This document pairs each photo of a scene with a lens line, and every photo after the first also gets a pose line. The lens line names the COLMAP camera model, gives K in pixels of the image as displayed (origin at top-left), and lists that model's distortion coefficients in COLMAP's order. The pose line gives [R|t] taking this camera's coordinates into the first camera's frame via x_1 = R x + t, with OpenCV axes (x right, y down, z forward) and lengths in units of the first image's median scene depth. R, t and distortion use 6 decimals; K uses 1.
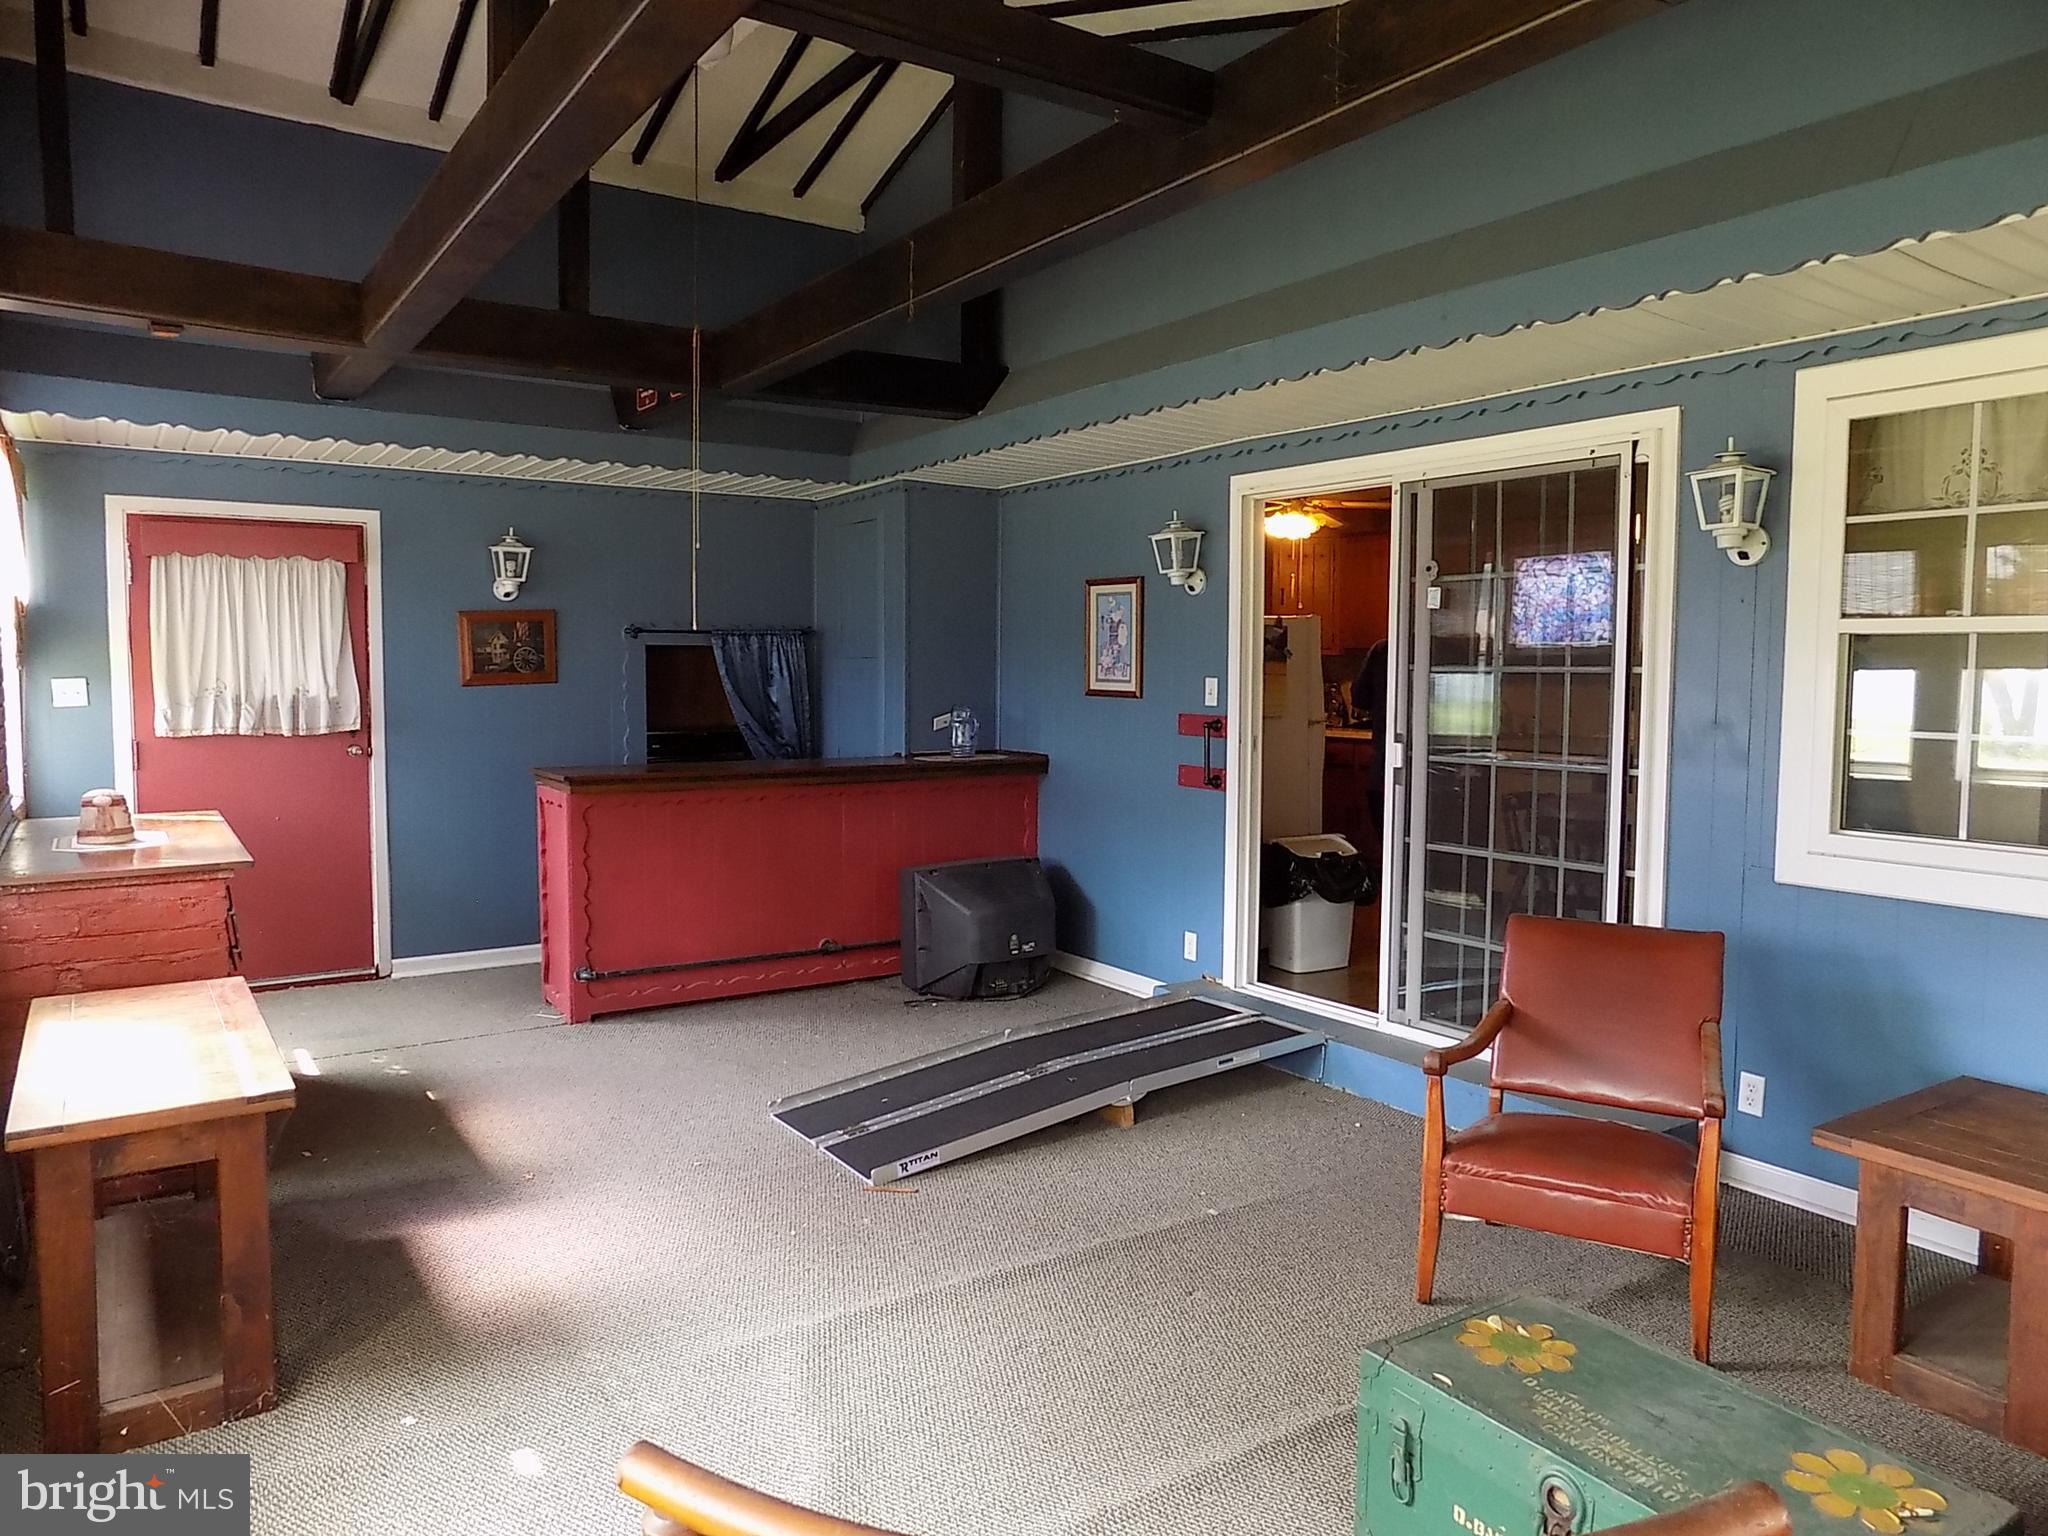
lens RADIAL K [[1365.4, 0, 1012.1], [0, 1365.4, 753.2], [0, 0, 1]] dist [-0.058034, 0.004723]
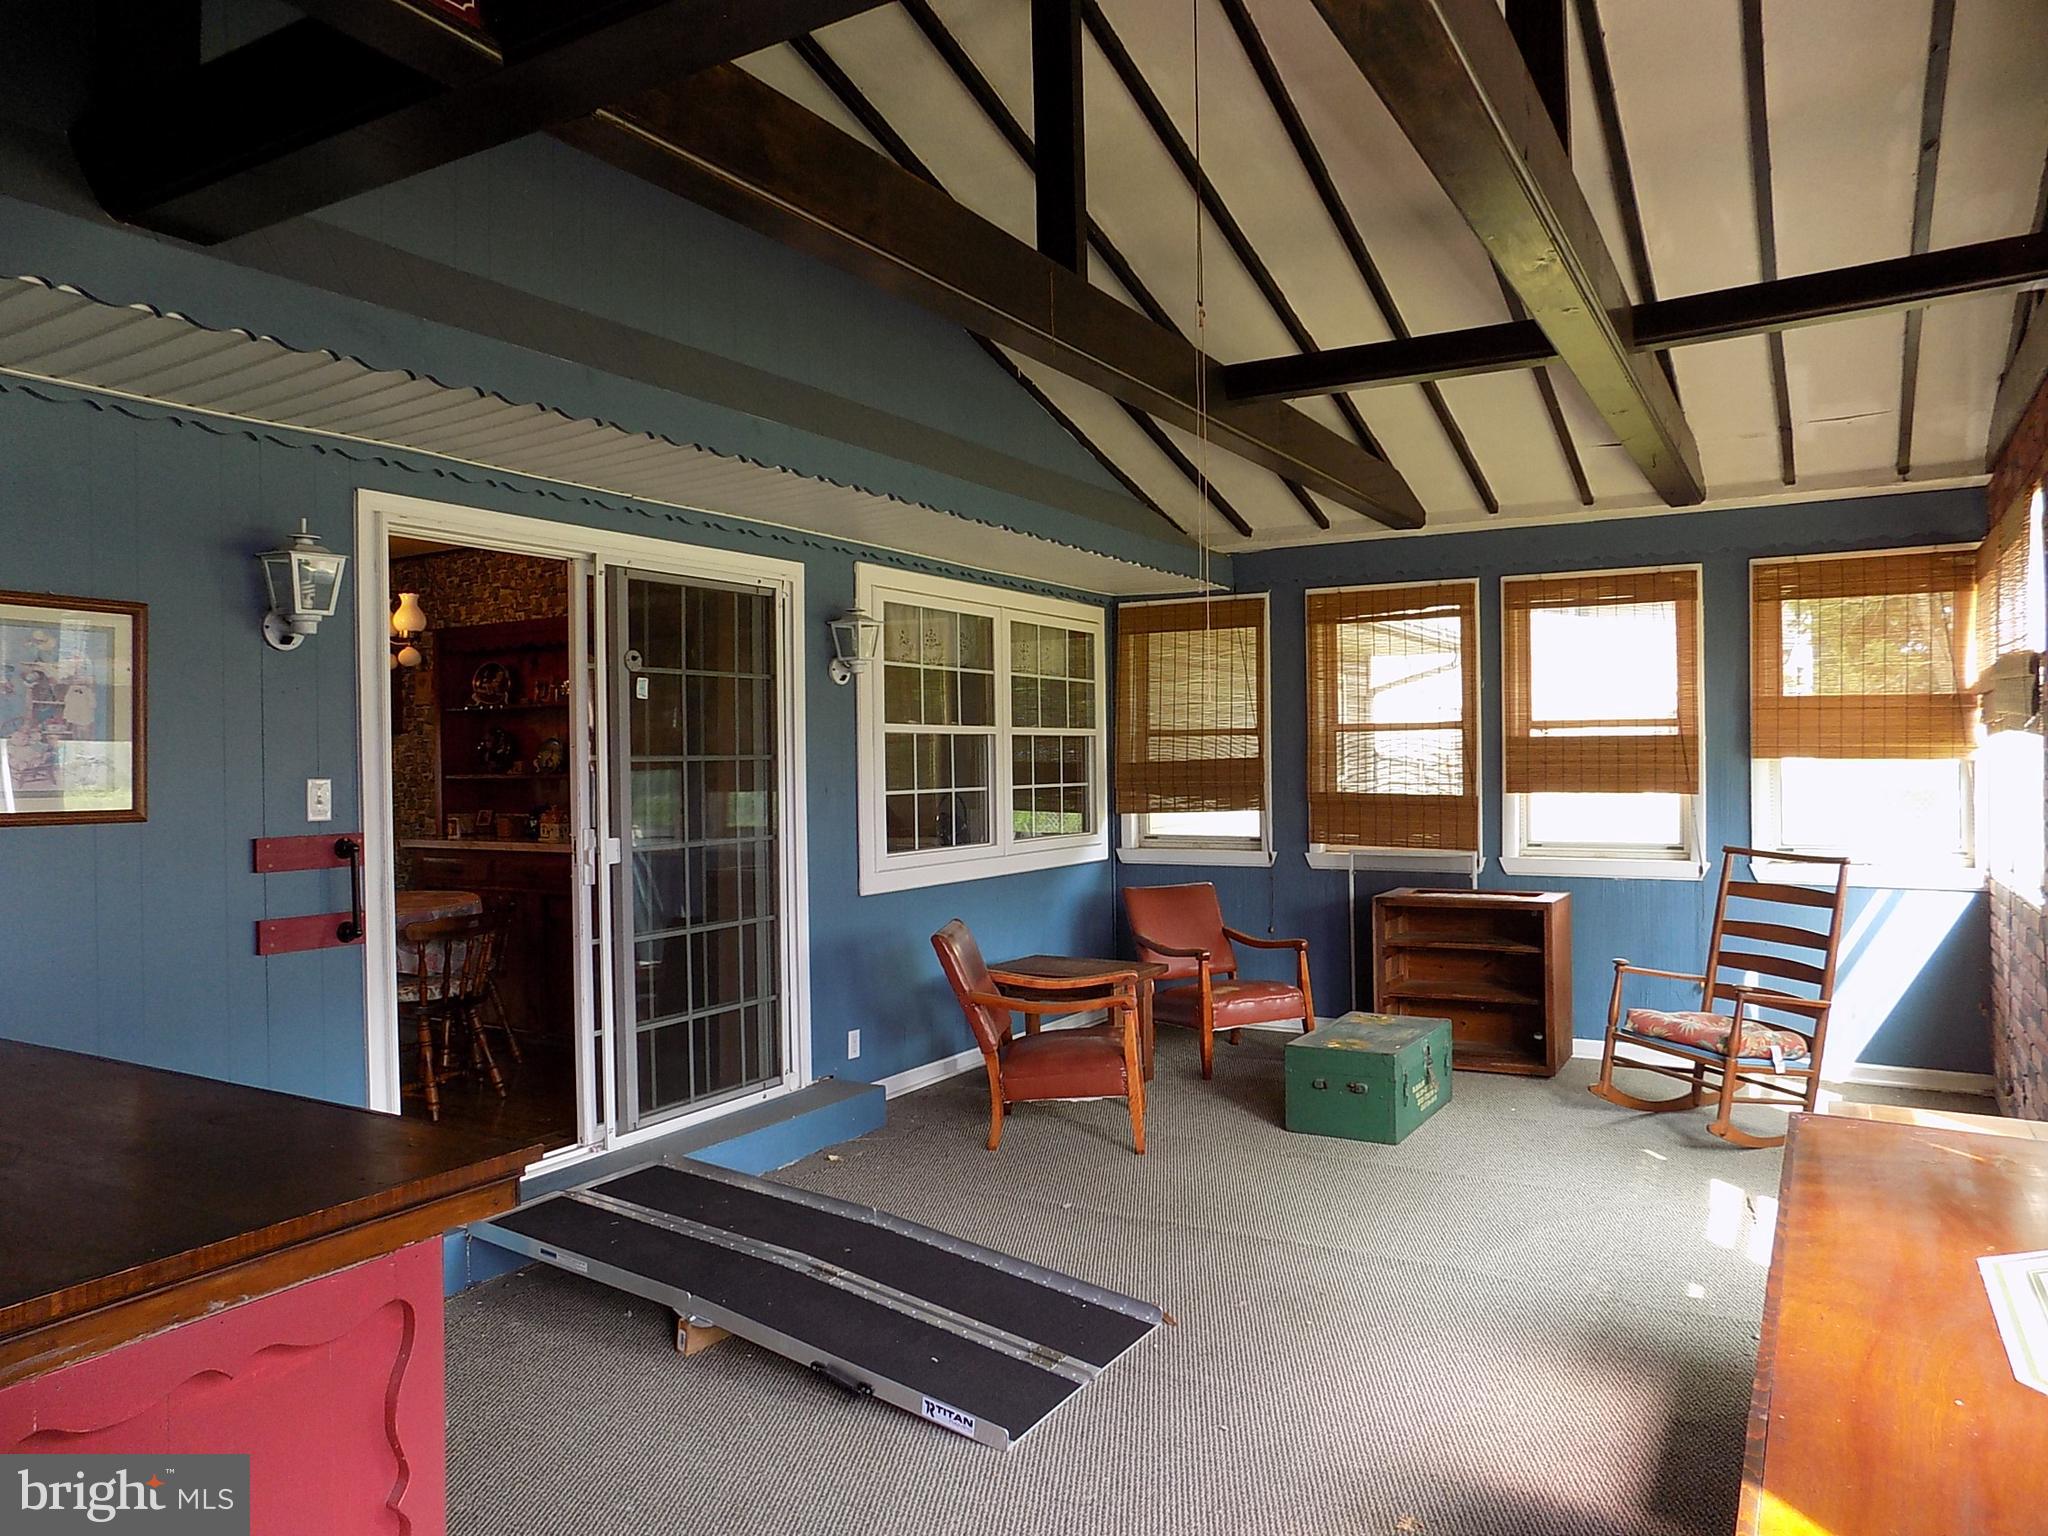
lens RADIAL K [[1365.4, 0, 1012.9], [0, 1365.4, 776.9], [0, 0, 1]] dist [-0.058034, 0.004723]
pose [[-0.414226, -0.007166, 0.910146, -0.714263], [0.074982, 0.996301, 0.041971, -0.070858], [-0.907080, 0.085630, -0.412157, 1.169682]]
